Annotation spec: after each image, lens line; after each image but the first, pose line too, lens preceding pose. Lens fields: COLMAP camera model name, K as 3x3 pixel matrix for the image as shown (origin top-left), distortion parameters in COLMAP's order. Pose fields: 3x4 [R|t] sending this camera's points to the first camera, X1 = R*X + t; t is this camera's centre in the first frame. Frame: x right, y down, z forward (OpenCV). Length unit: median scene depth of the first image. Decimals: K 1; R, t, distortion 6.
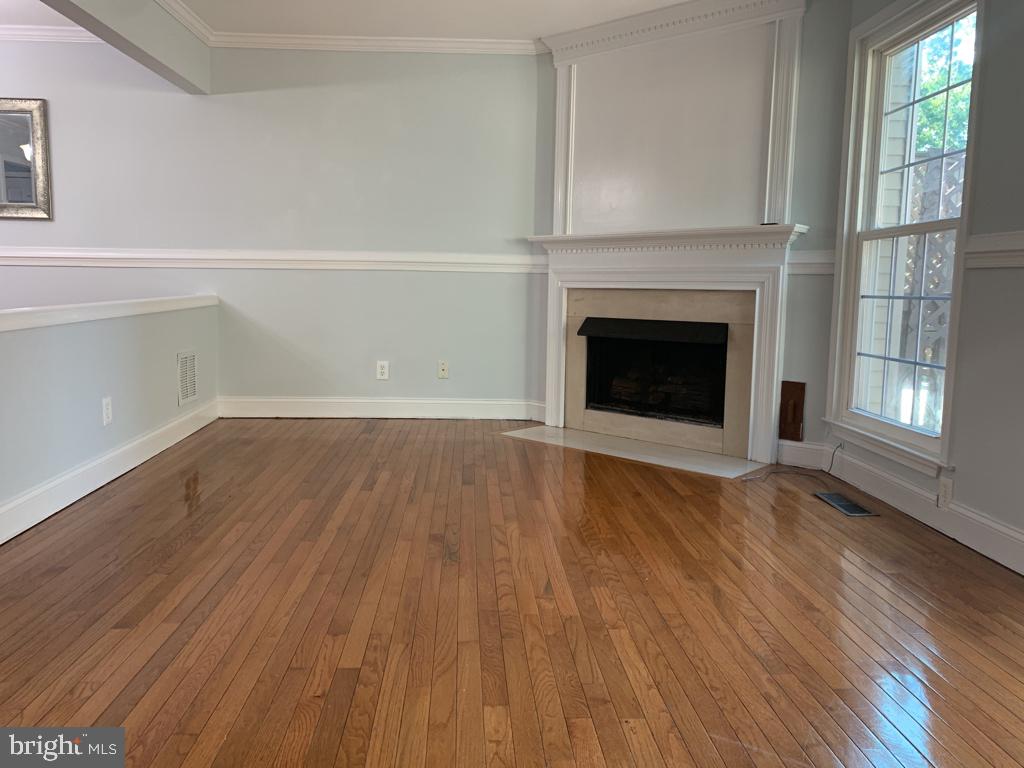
lens RADIAL K [[786.2, 0, 510.4], [0, 786.2, 382.4], [0, 0, 1]] dist [0.038662, -0.025717]
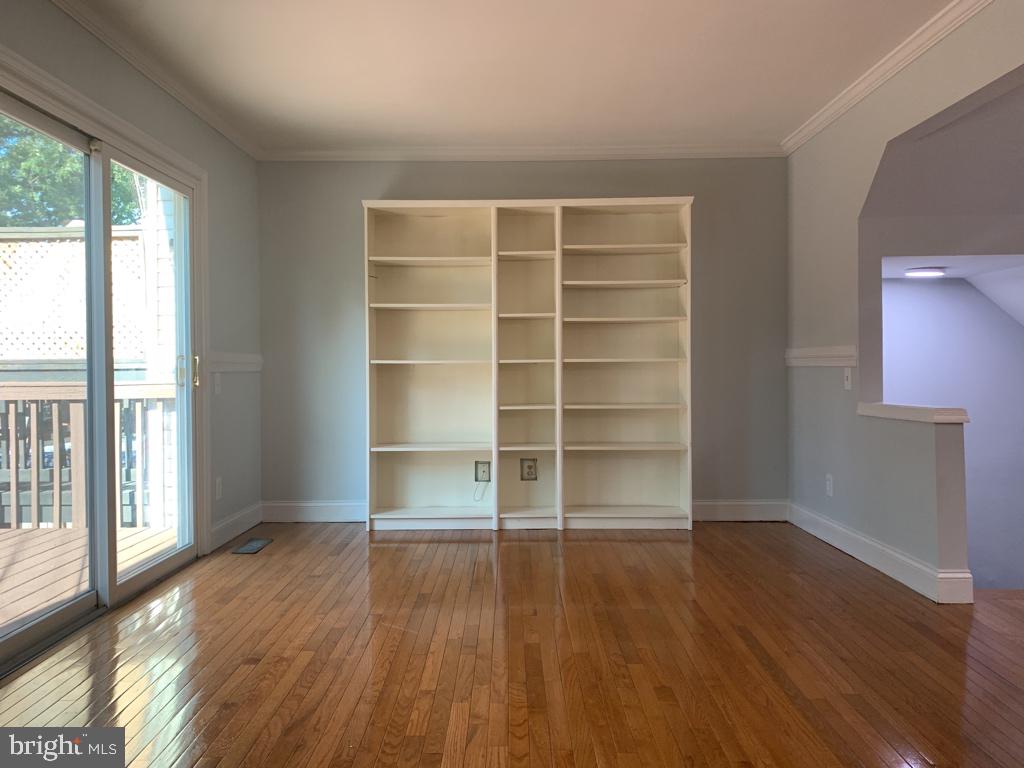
lens RADIAL K [[786.2, 0, 511.3], [0, 786.2, 377.3], [0, 0, 1]] dist [0.038662, -0.025717]
pose [[-0.998337, -0.009201, 0.056904, -0.052689], [-0.001544, 0.991092, 0.133167, -0.307542], [-0.057623, 0.132857, -0.989459, 2.117779]]
